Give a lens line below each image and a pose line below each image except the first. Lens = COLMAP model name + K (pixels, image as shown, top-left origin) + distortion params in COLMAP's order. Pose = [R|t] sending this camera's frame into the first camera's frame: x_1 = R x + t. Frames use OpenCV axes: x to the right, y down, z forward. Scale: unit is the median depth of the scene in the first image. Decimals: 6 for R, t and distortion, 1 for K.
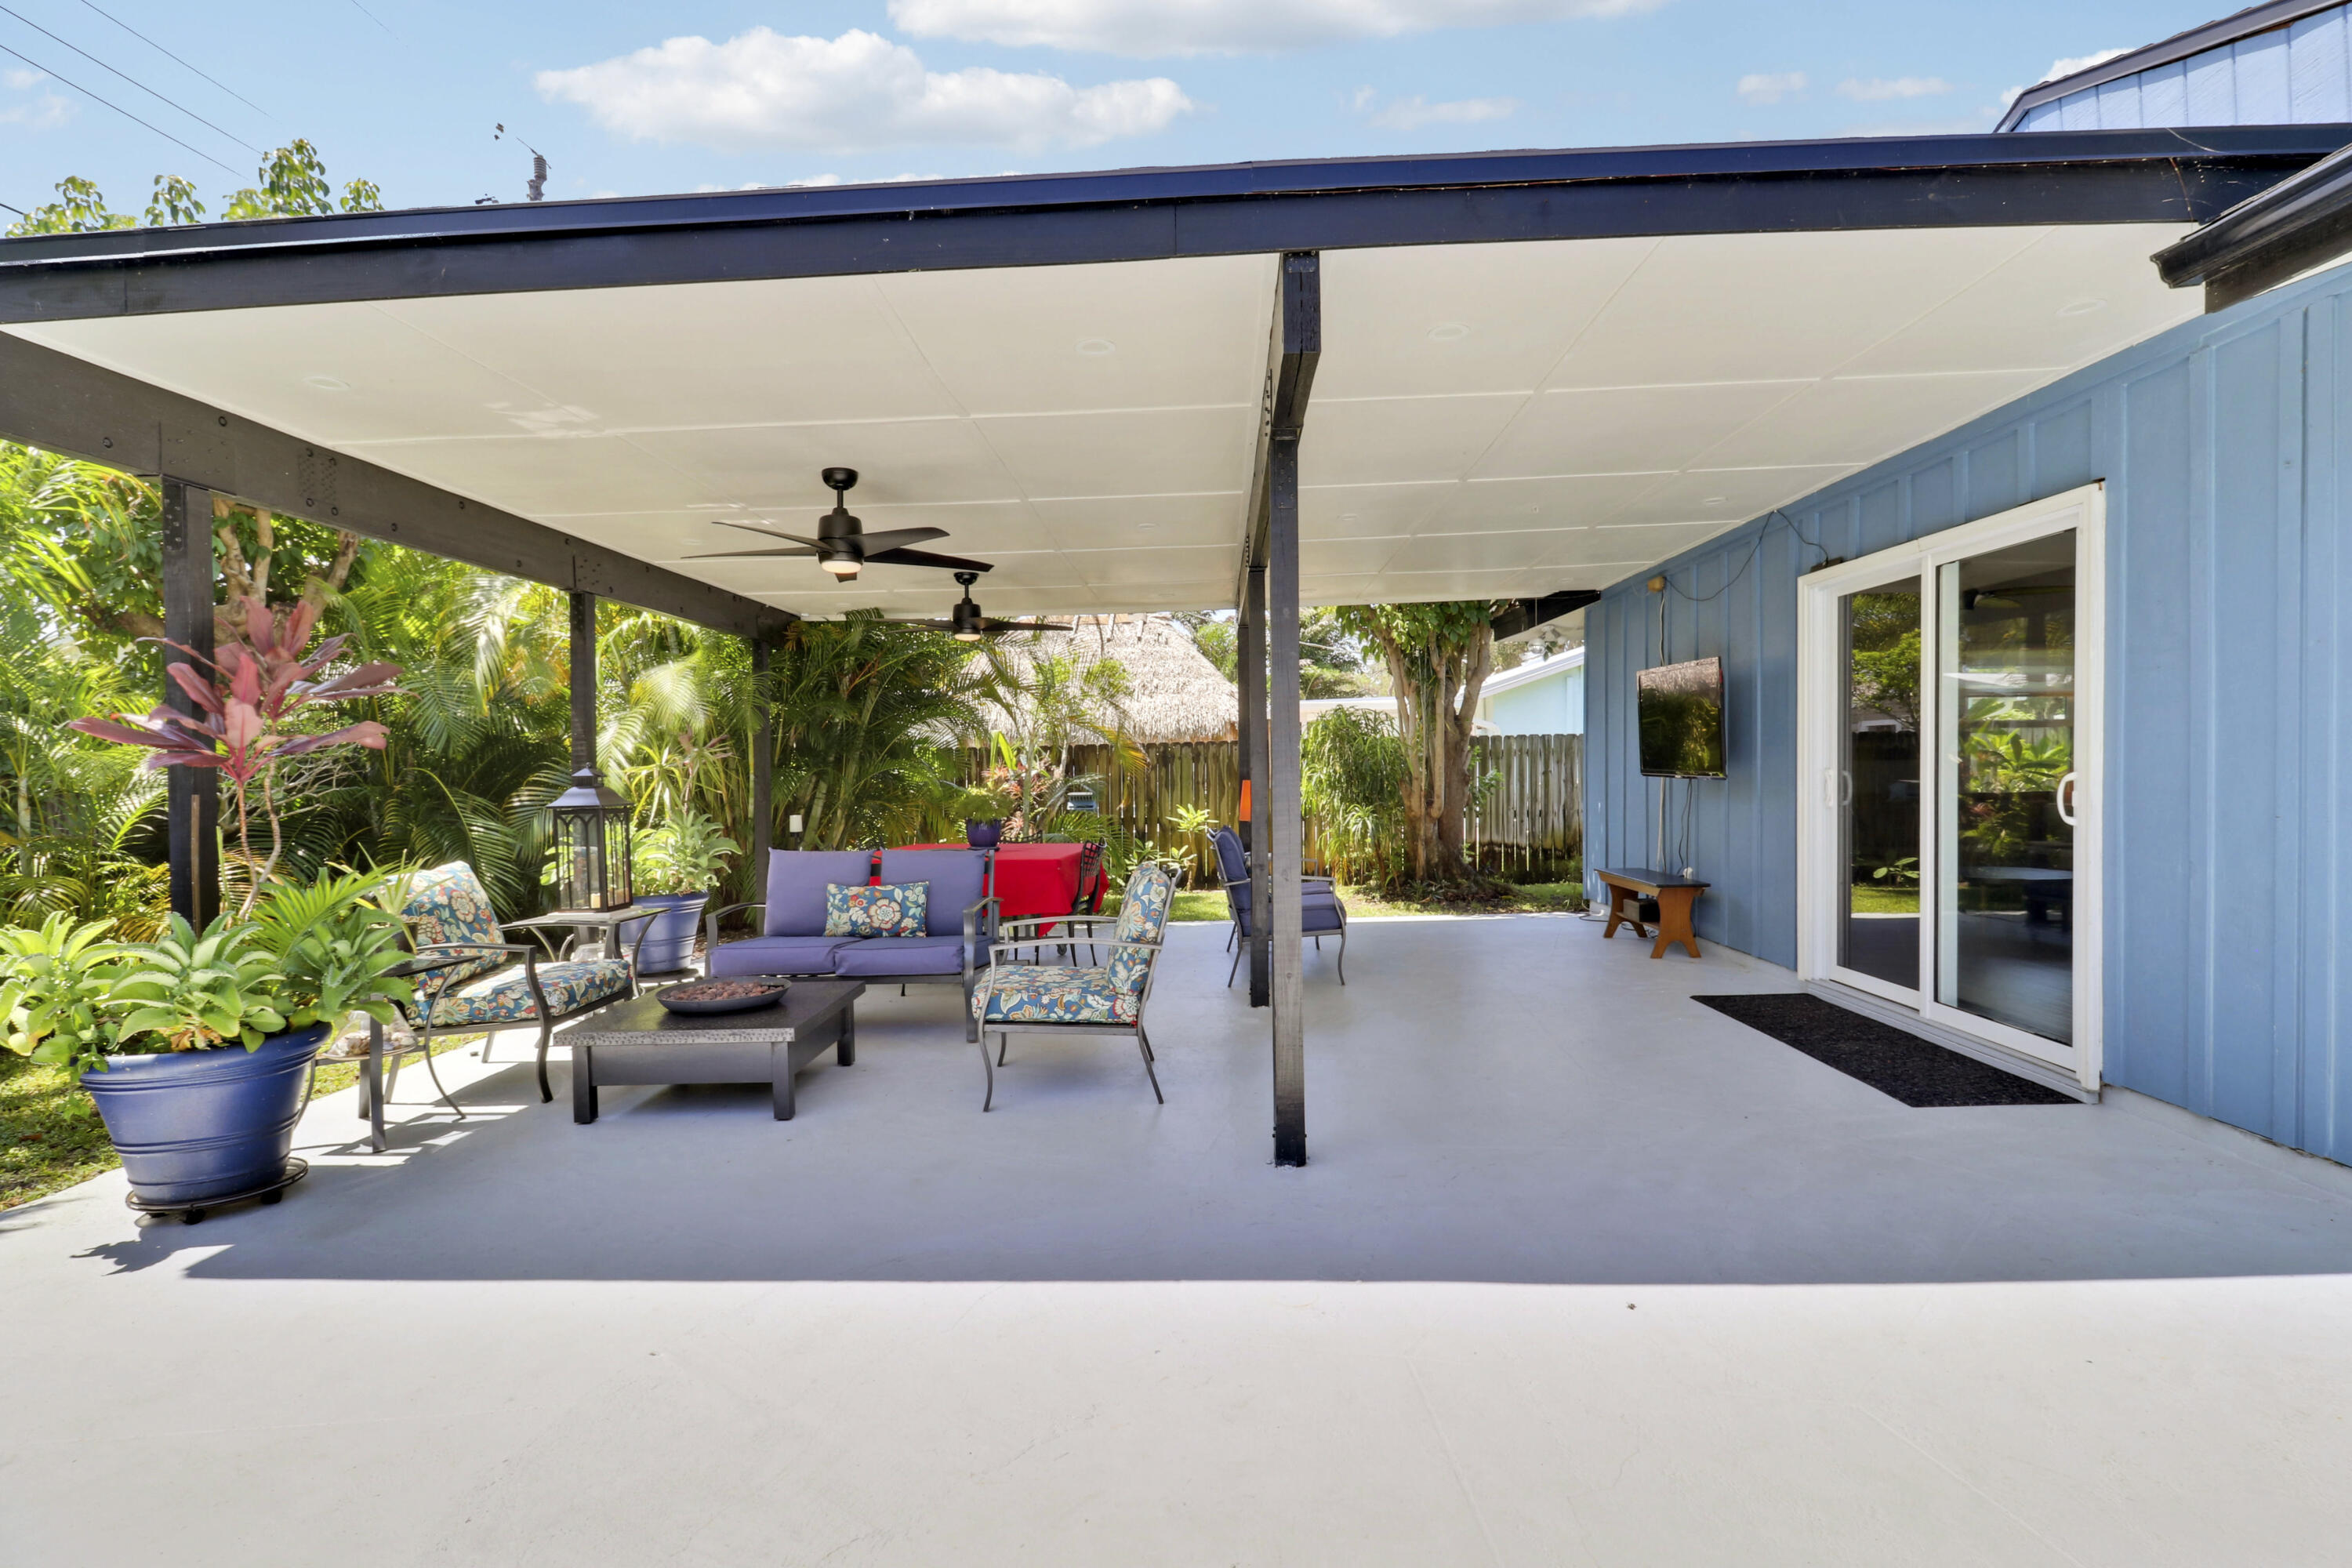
lens RADIAL K [[1102.3, 0, 1162.4], [0, 1102.3, 788.8], [0, 0, 1]] dist [-0.025983, -0.000181]
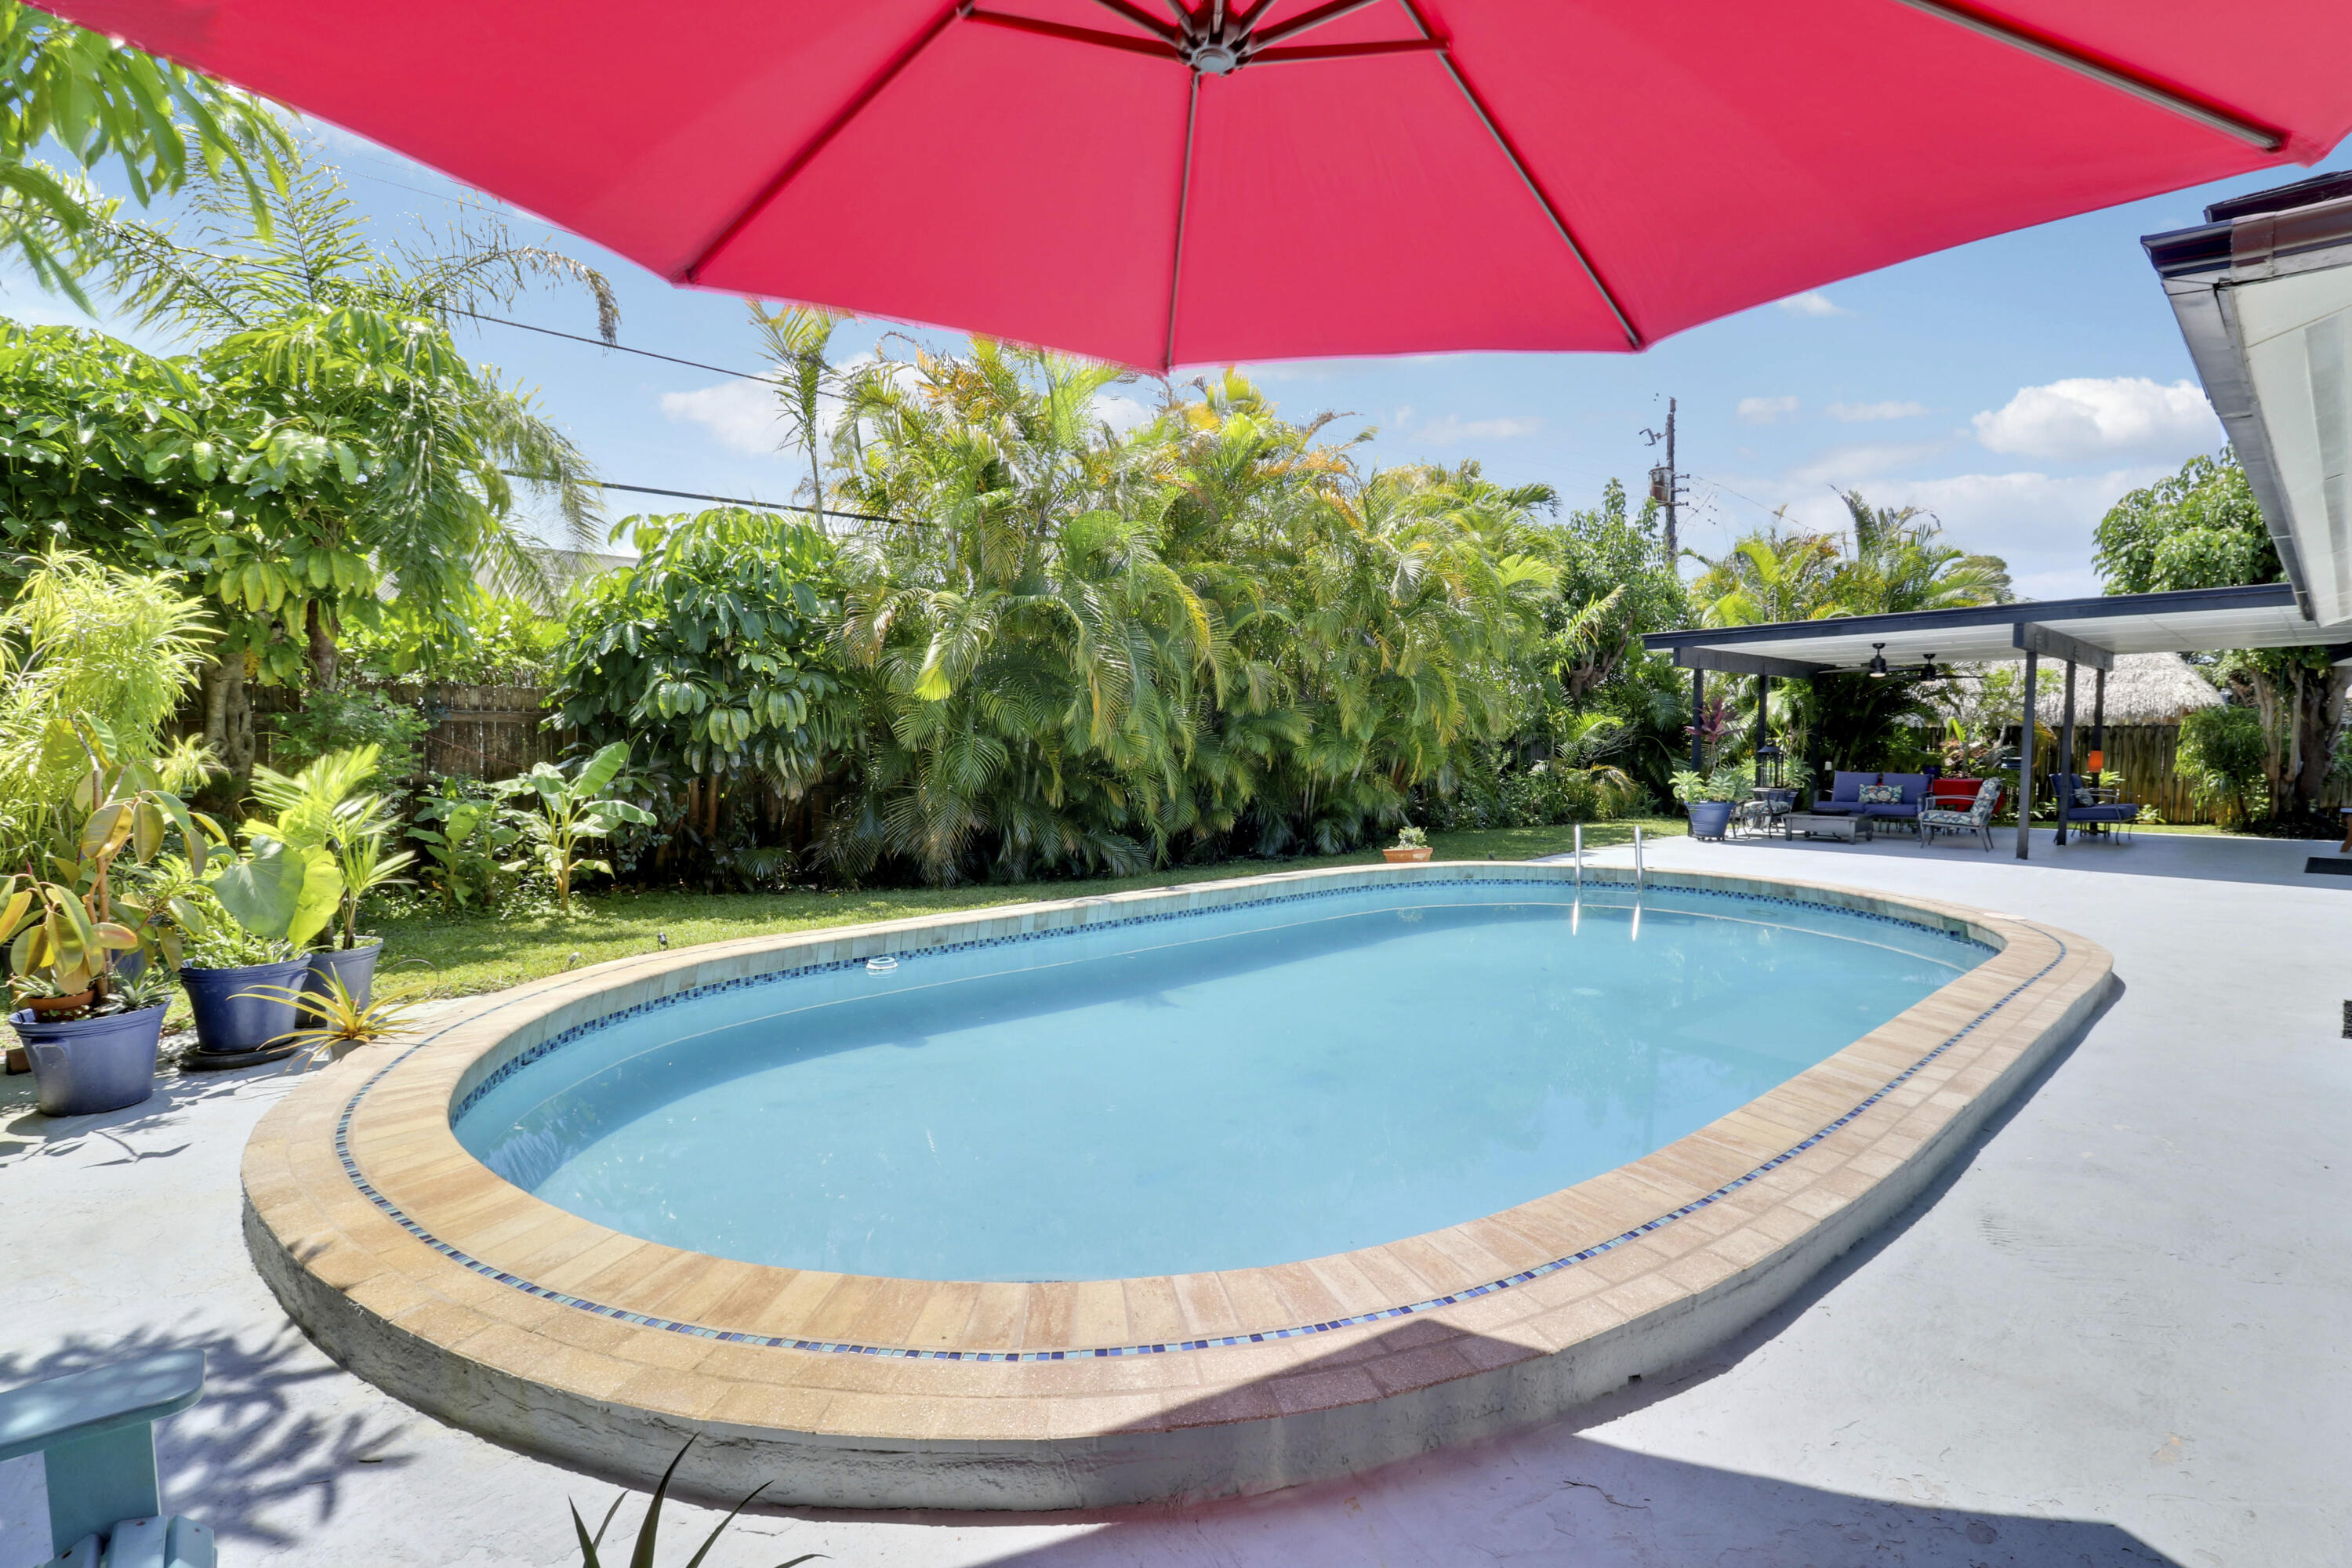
lens RADIAL K [[1075.9, 0, 1178.6], [0, 1075.9, 797.7], [0, 0, 1]] dist [-0.001901, -0.013653]
pose [[0.701291, 0.058828, -0.710444, 0.234910], [-0.027470, 0.998079, 0.055530, 0.011680], [0.712346, -0.019427, 0.701559, -1.210229]]
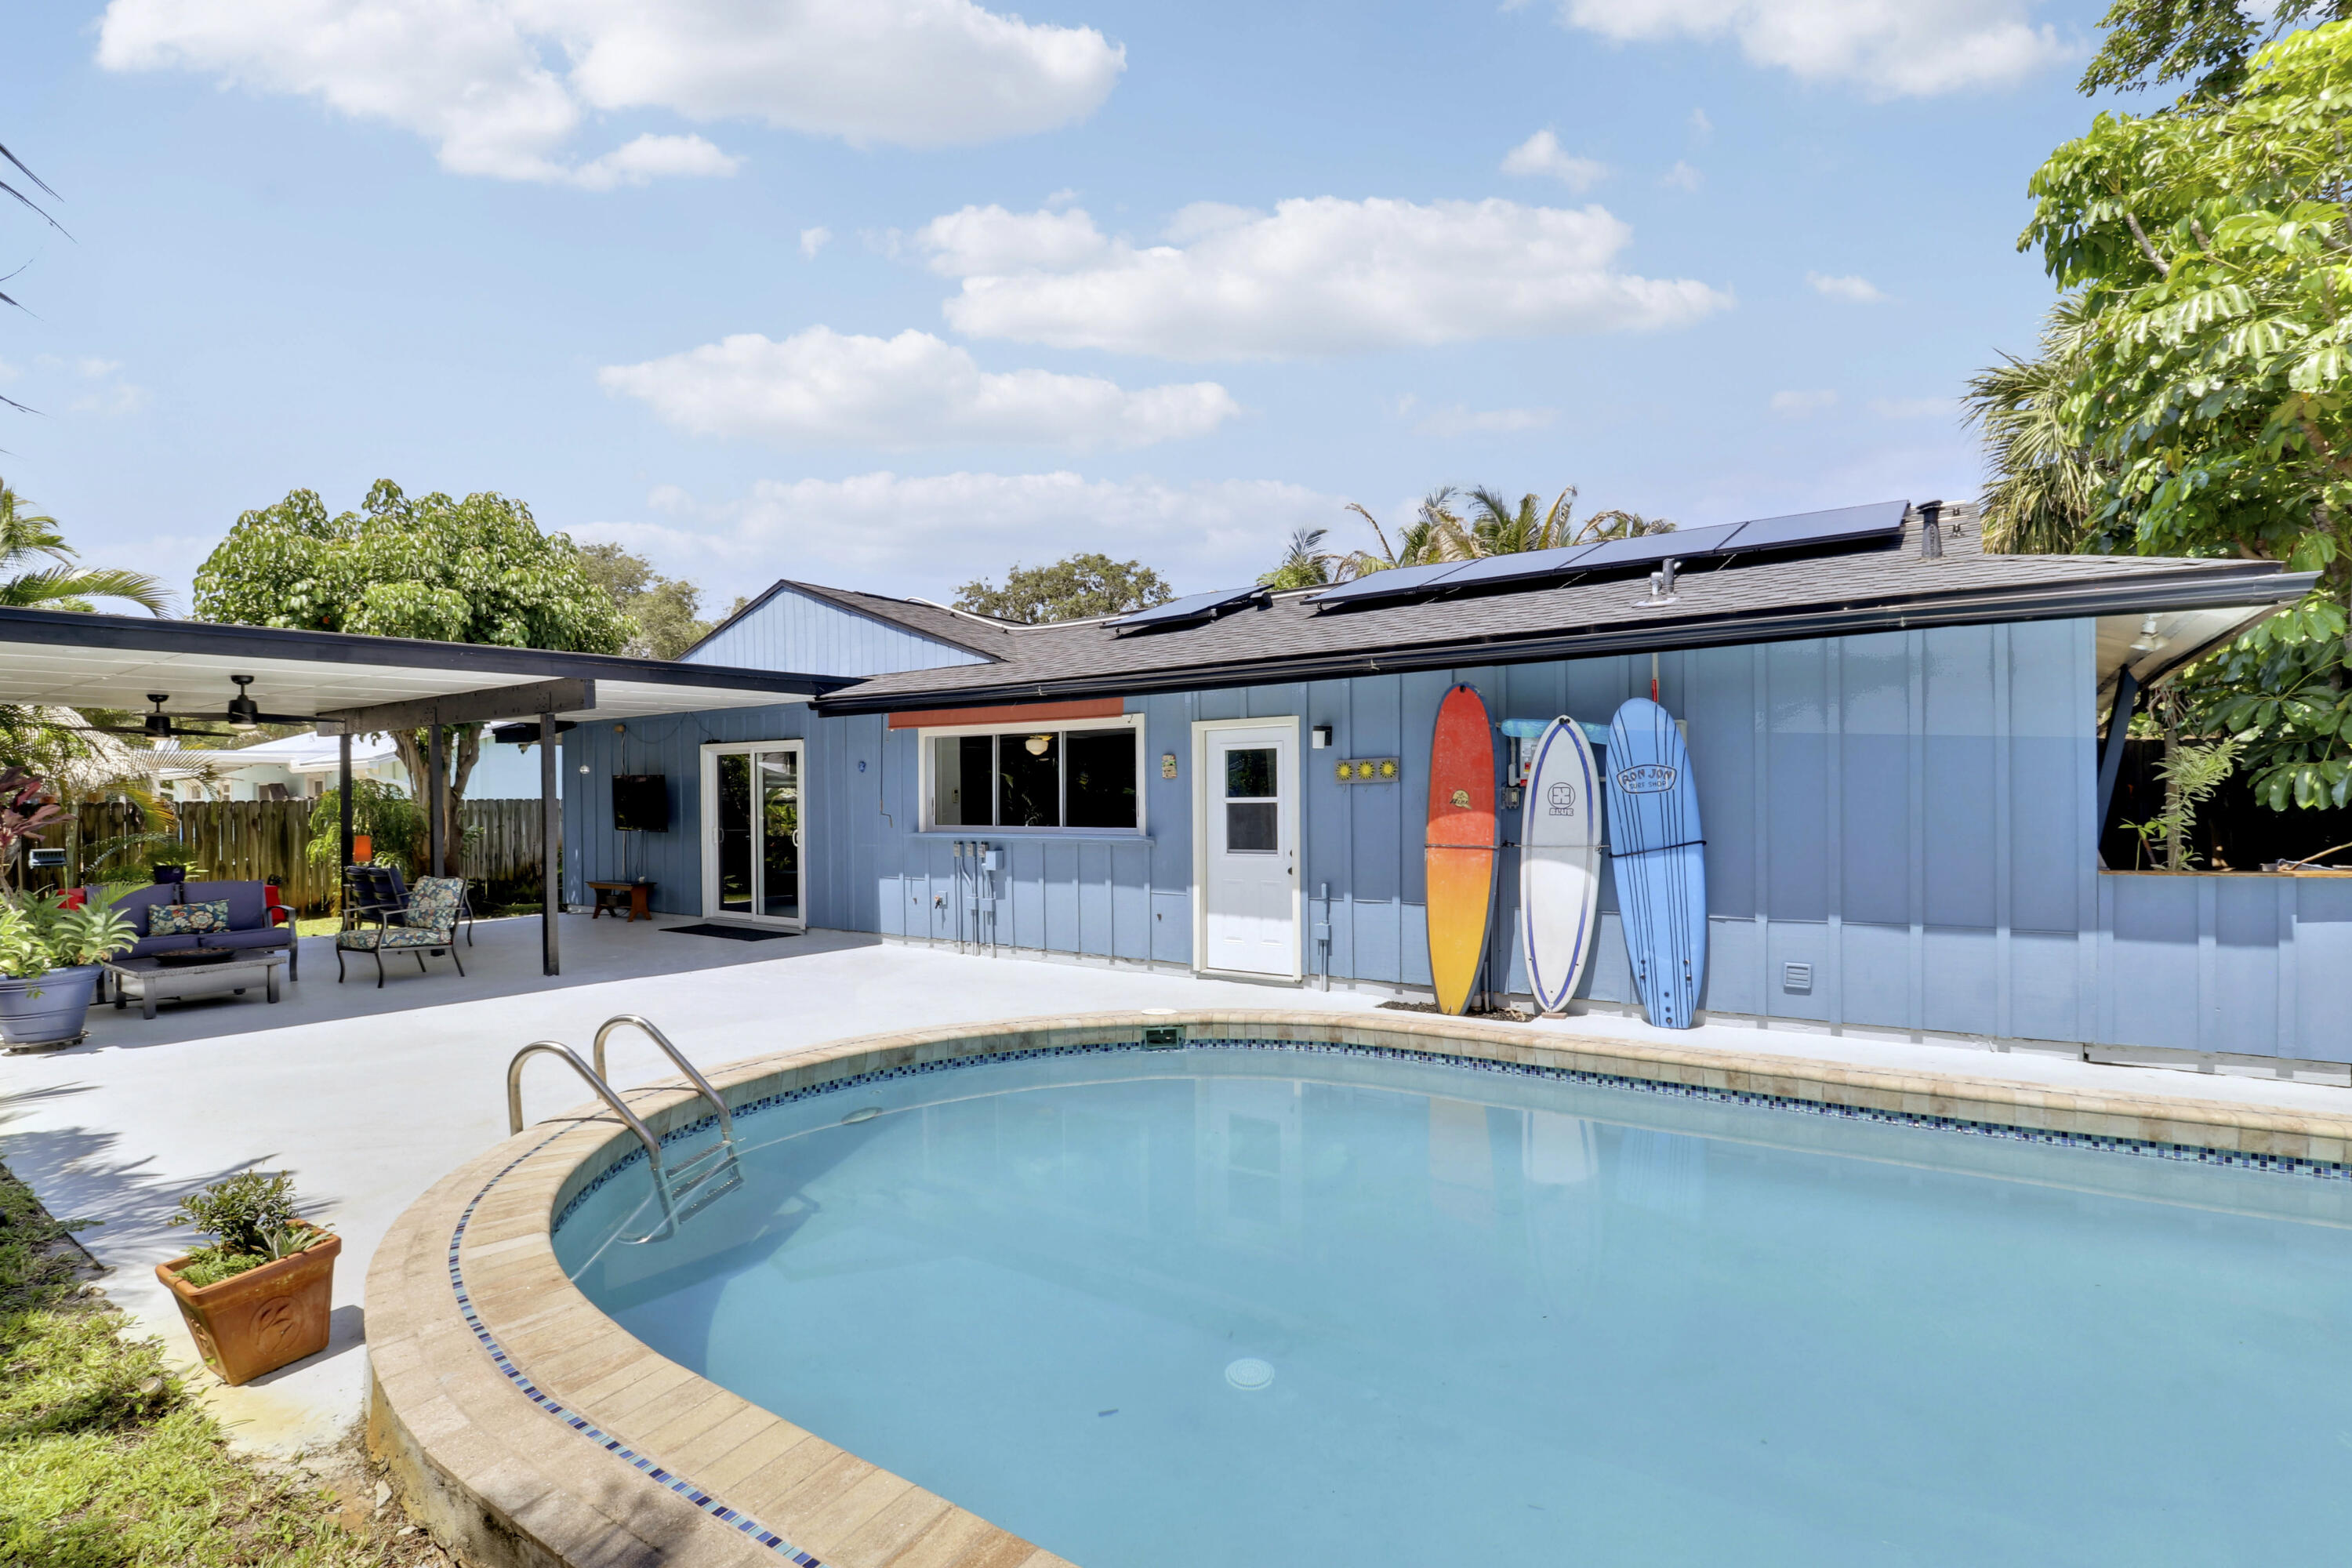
lens RADIAL K [[1099.7, 0, 1207.4], [0, 1099.7, 814.1], [0, 0, 1]] dist [-0.000996, -0.000407]
pose [[0.526525, 0.000694, 0.850160, -0.504063], [0.014724, 0.999842, -0.009935, -0.004500], [-0.850032, 0.017749, 0.526431, -0.687453]]
